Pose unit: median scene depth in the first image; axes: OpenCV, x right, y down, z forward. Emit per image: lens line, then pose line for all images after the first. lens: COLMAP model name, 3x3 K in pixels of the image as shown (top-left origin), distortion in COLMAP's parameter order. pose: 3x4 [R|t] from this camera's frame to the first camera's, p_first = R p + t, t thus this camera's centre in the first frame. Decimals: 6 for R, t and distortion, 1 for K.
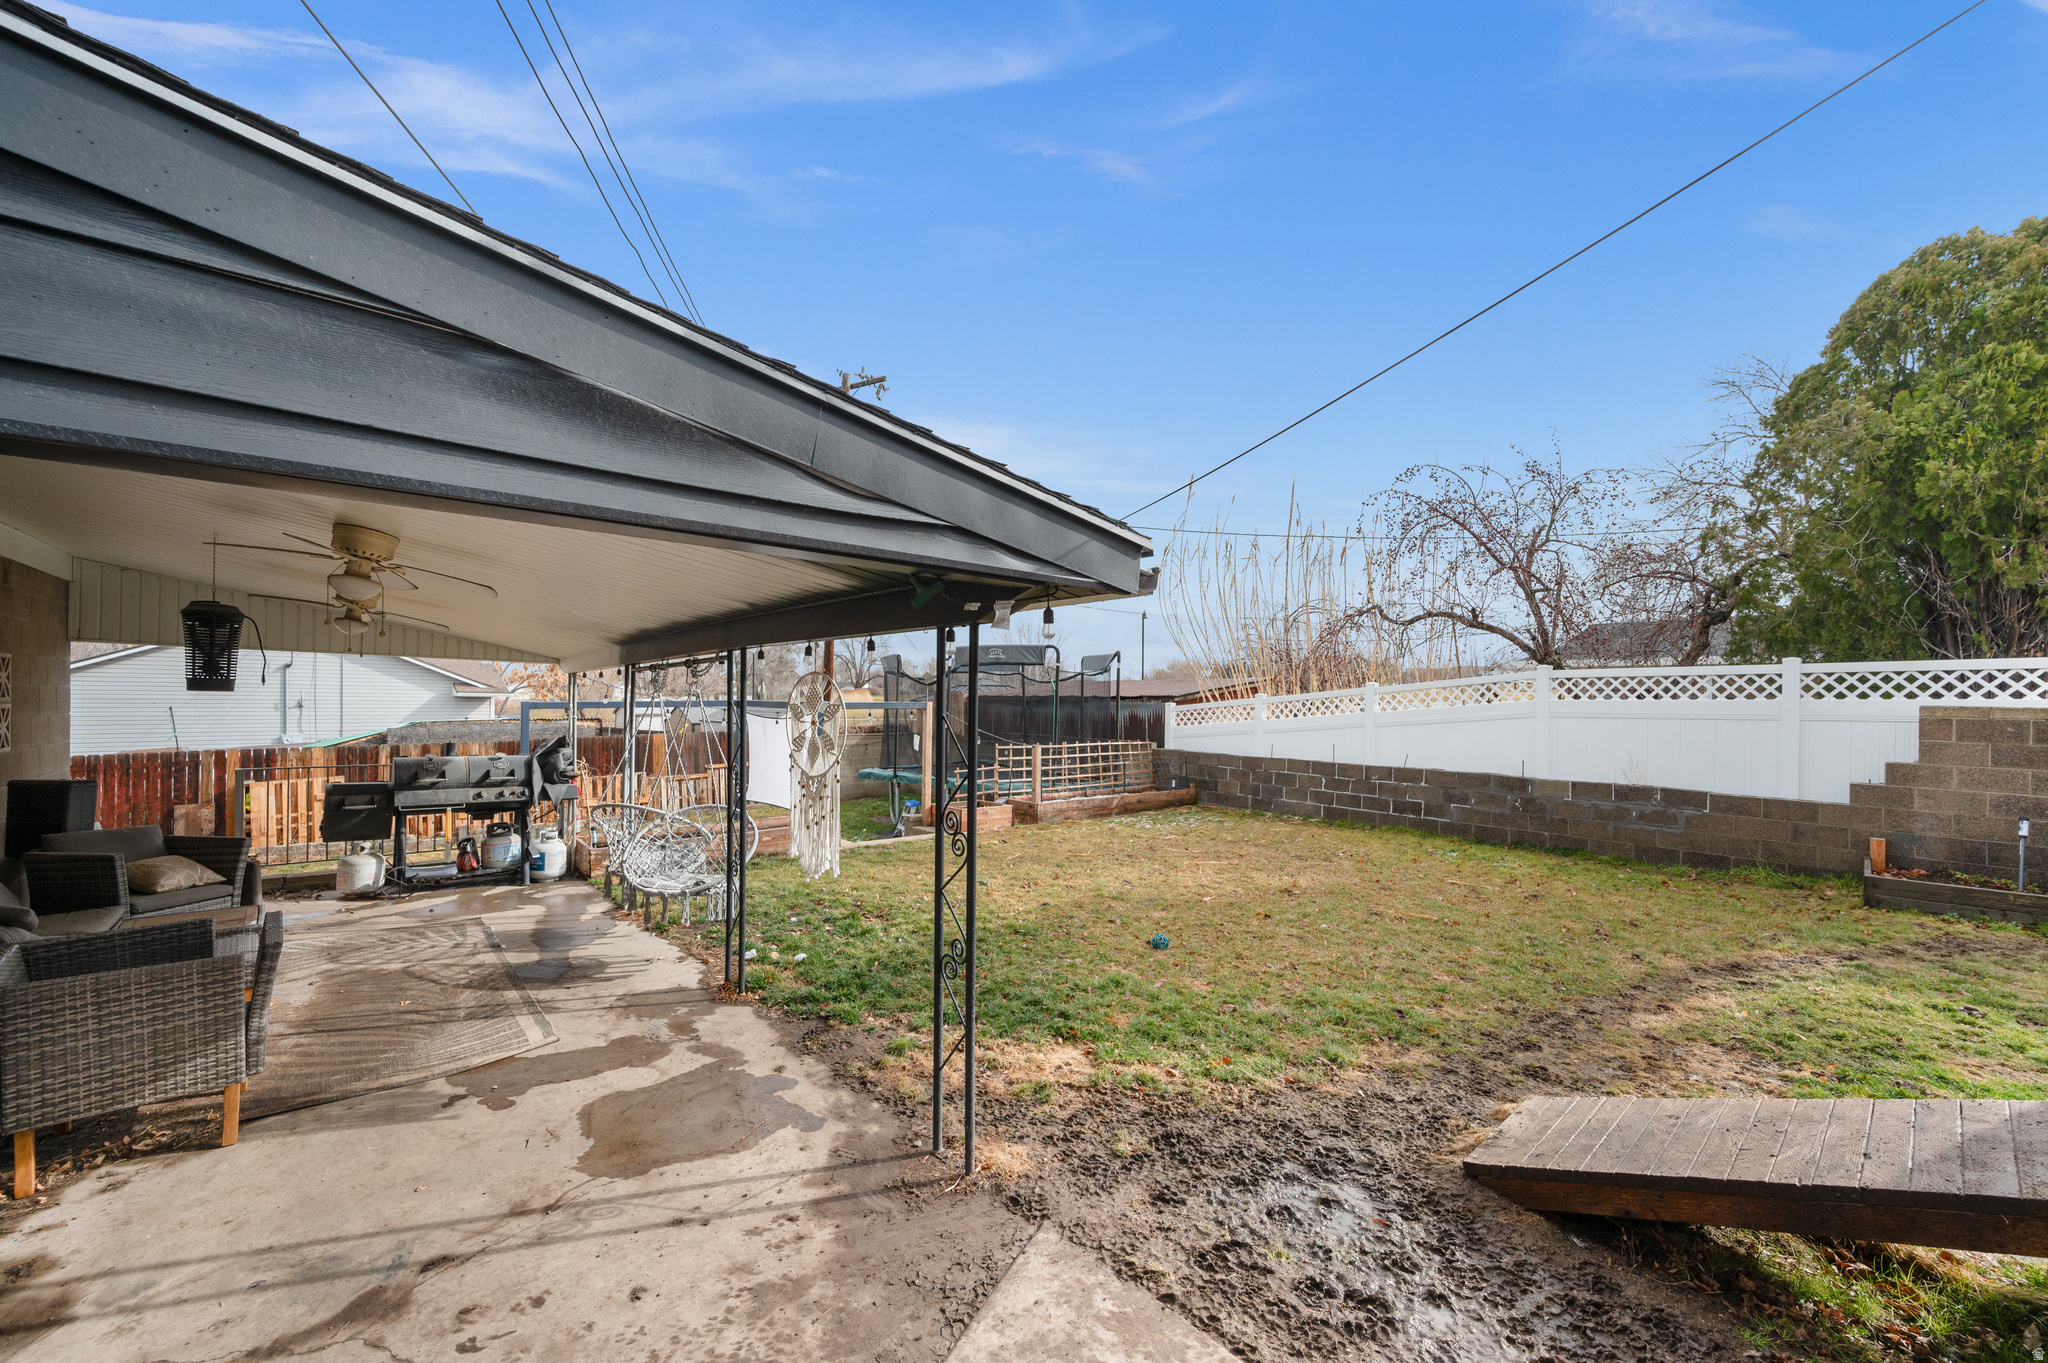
lens RADIAL K [[808.8, 0, 1027.3], [0, 808.8, 688.8], [0, 0, 1]] dist [-0.001298, 0.000429]
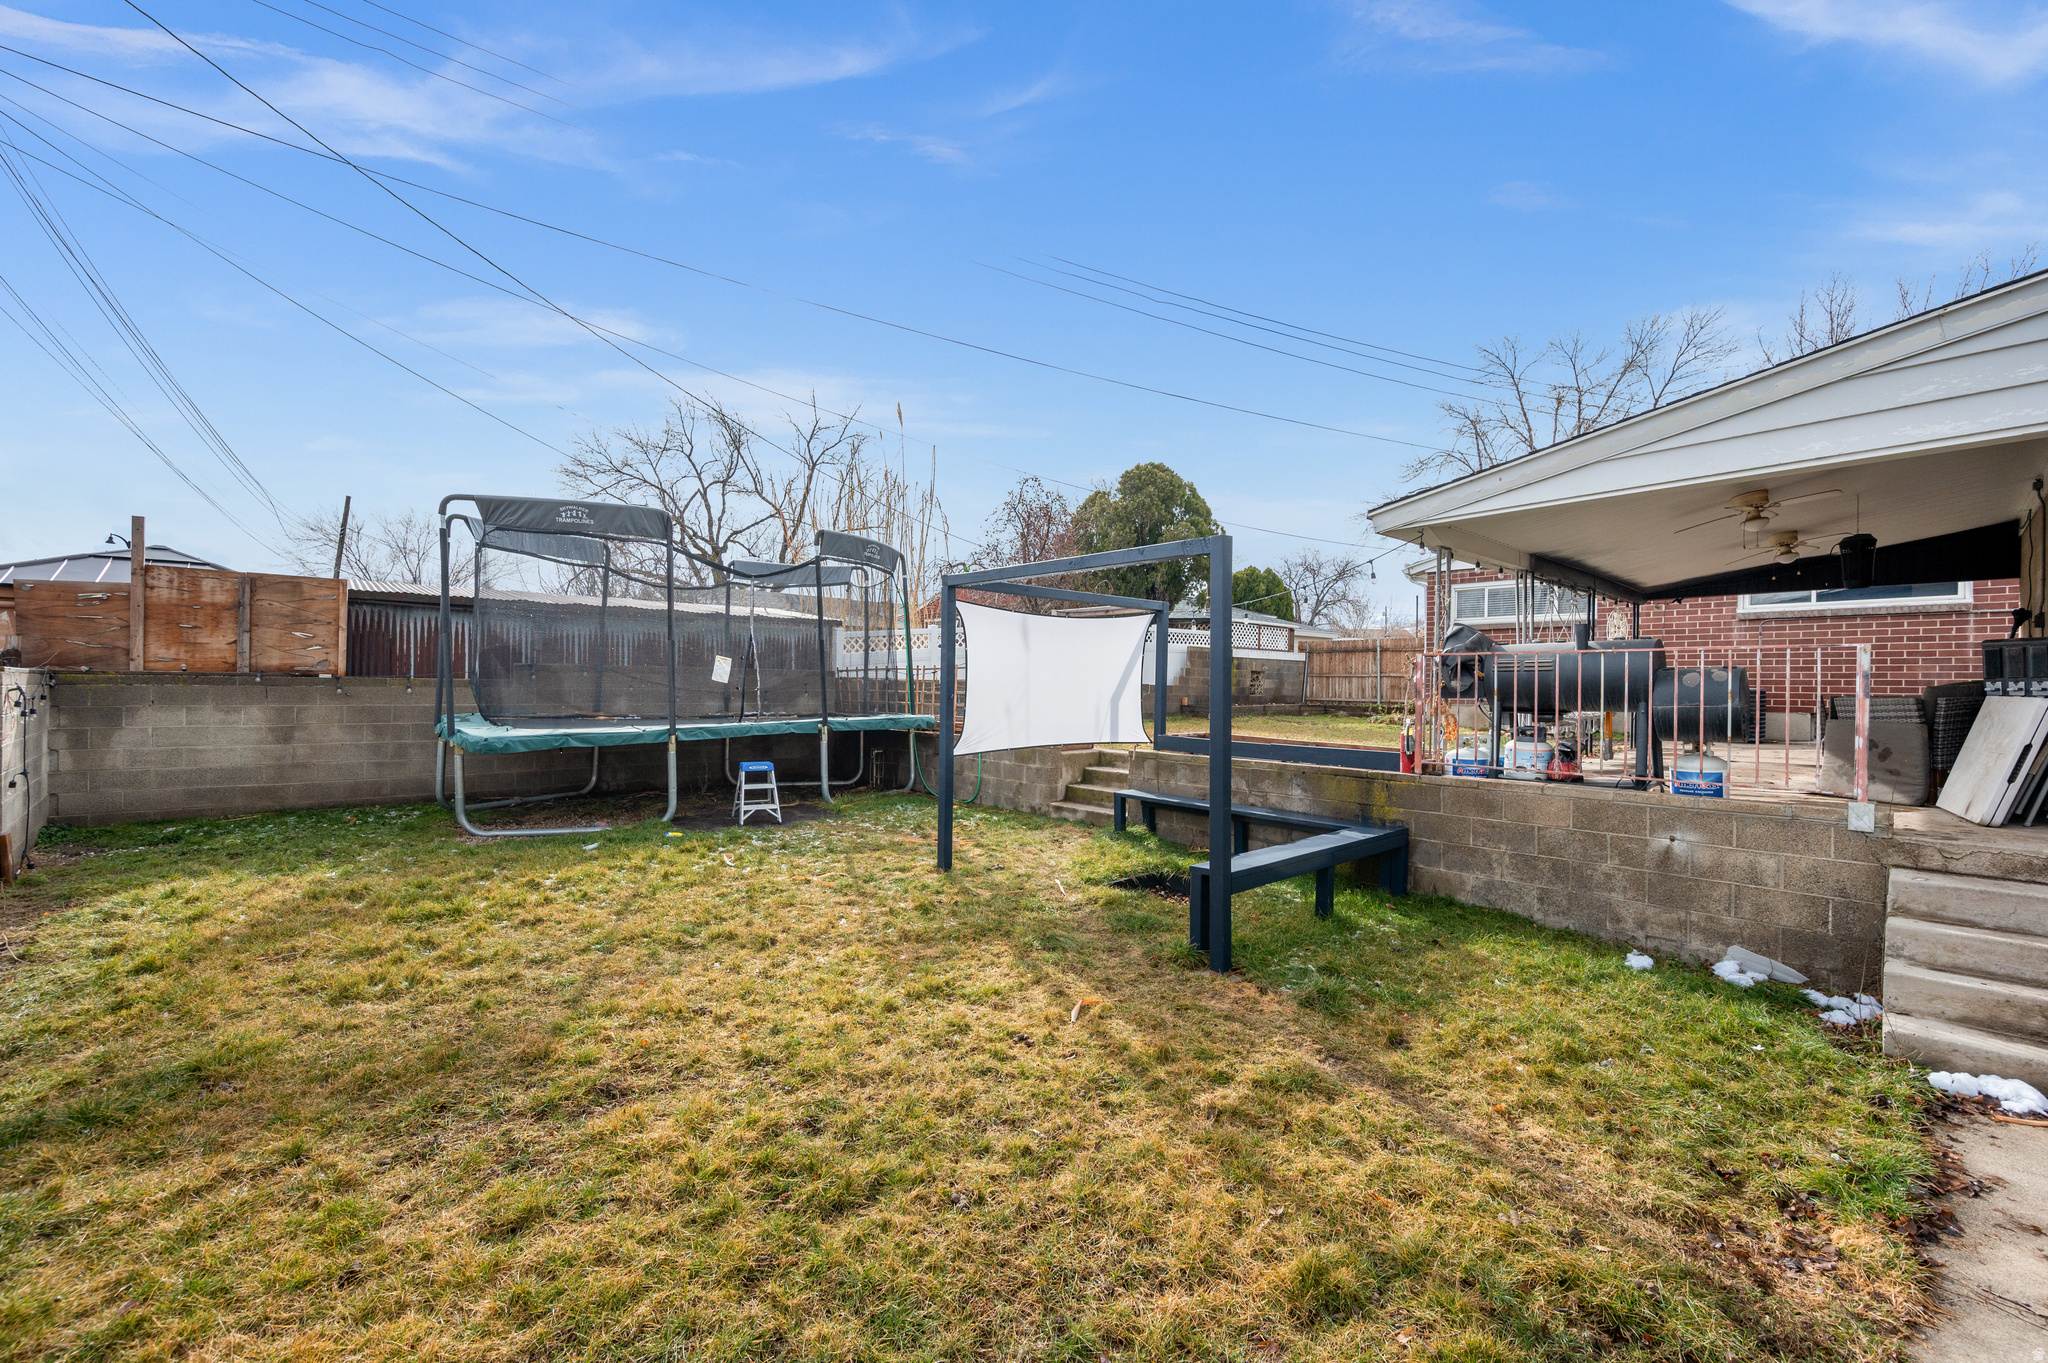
lens RADIAL K [[820.4, 0, 1030.9], [0, 820.4, 689.8], [0, 0, 1]] dist [-0.001279, -0.000051]
pose [[-0.049568, -0.016378, 0.998636, -1.234922], [-0.024775, 0.999578, 0.015164, 0.108799], [-0.998463, -0.023989, -0.049952, 1.315789]]
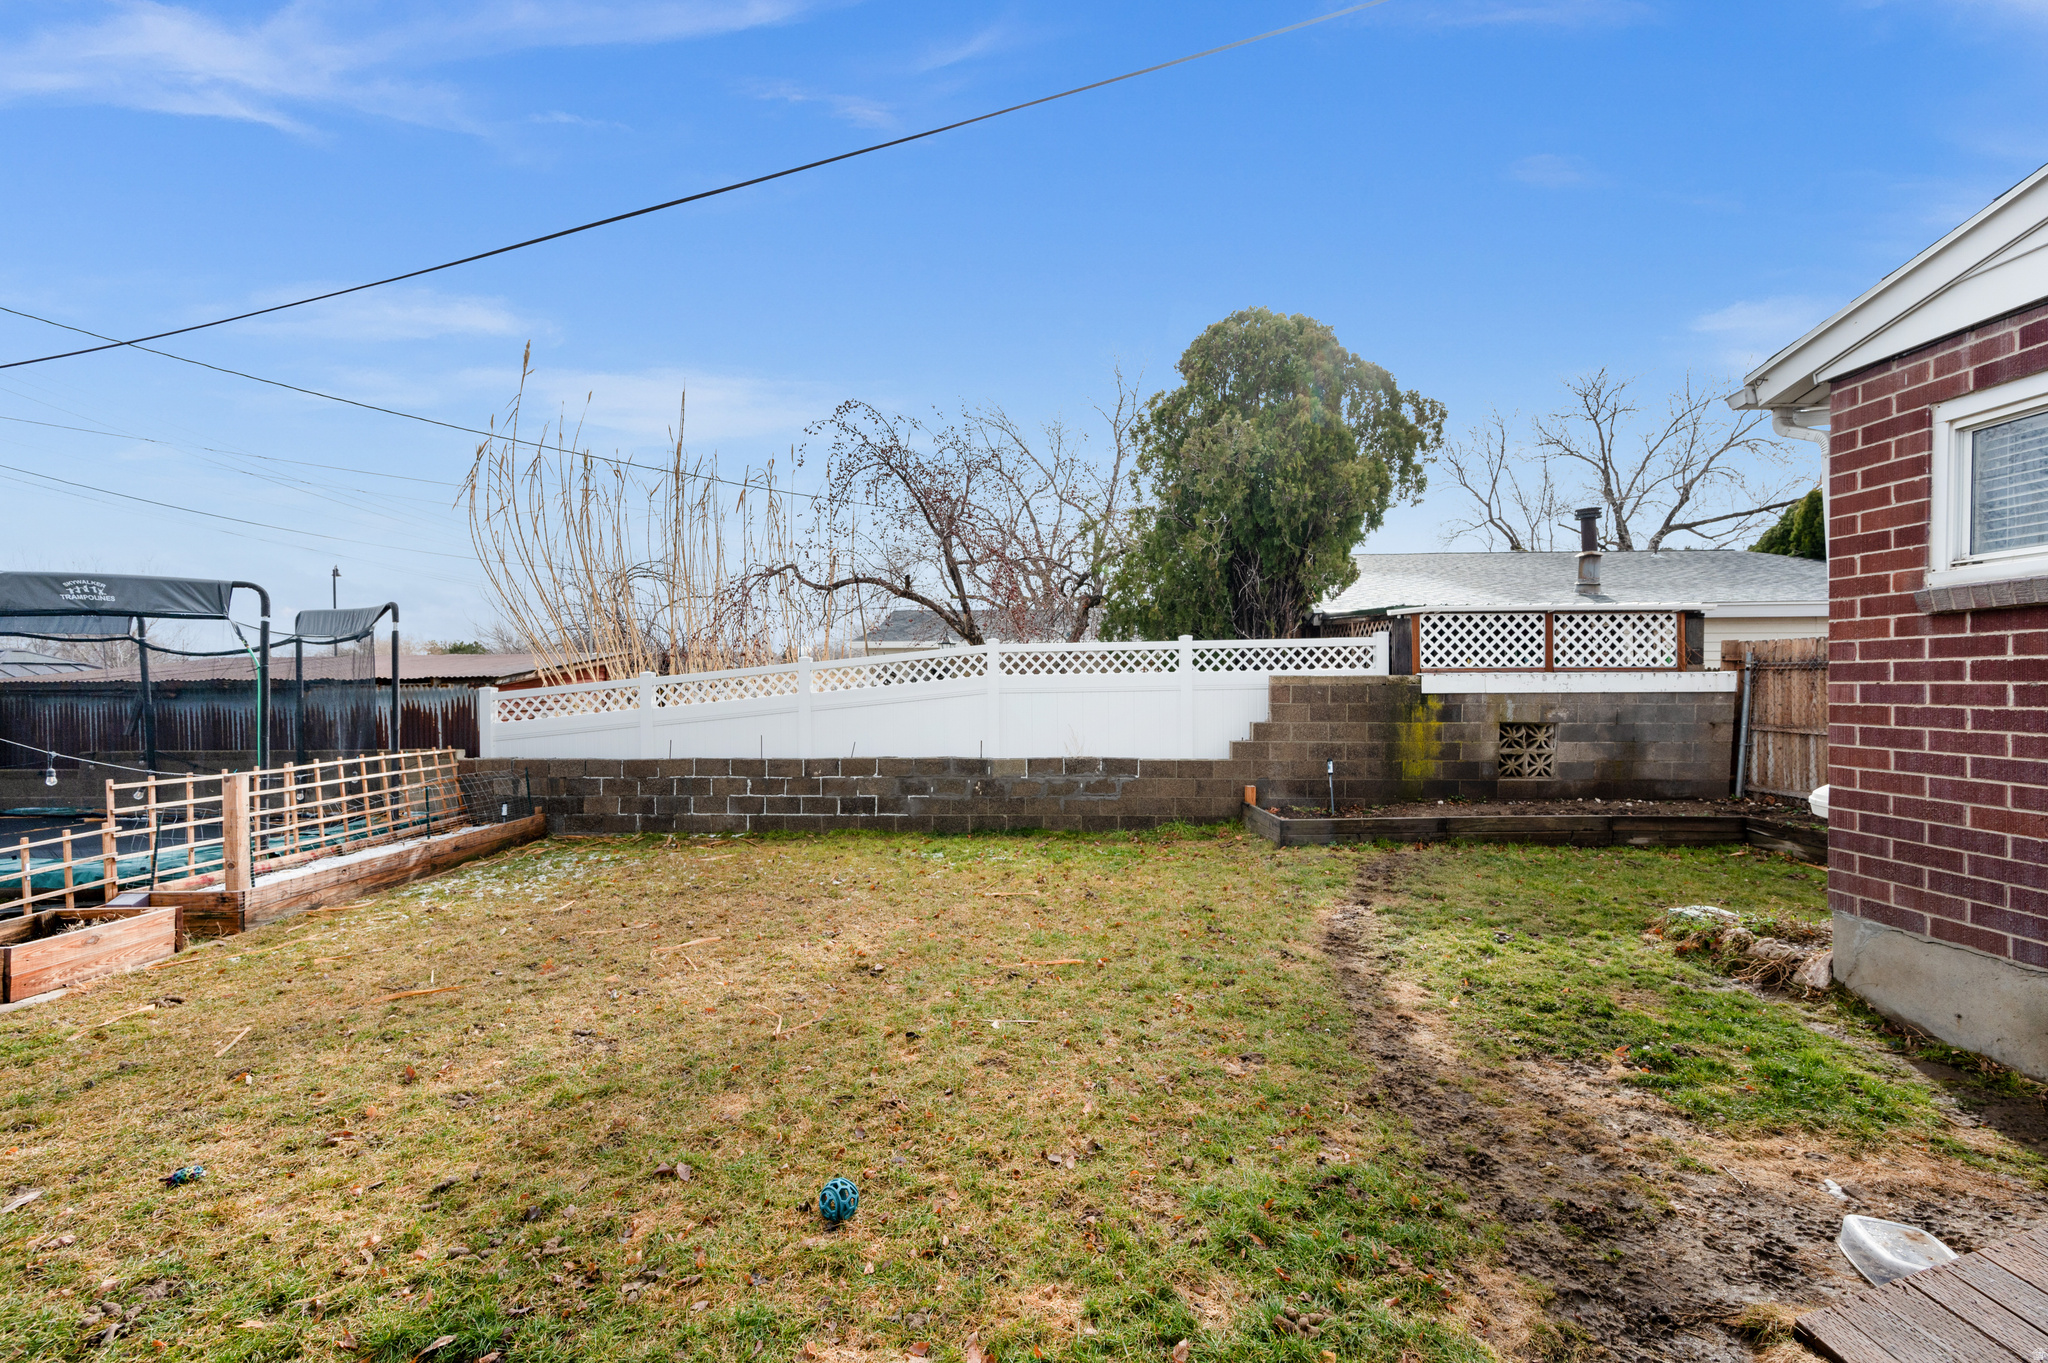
lens RADIAL K [[808.8, 0, 1027.3], [0, 808.8, 688.8], [0, 0, 1]] dist [-0.001298, 0.000429]
pose [[0.646010, -0.019513, 0.763079, -0.066724], [0.004908, 0.999759, 0.021411, 0.010227], [-0.763313, -0.010087, 0.645950, 0.385984]]
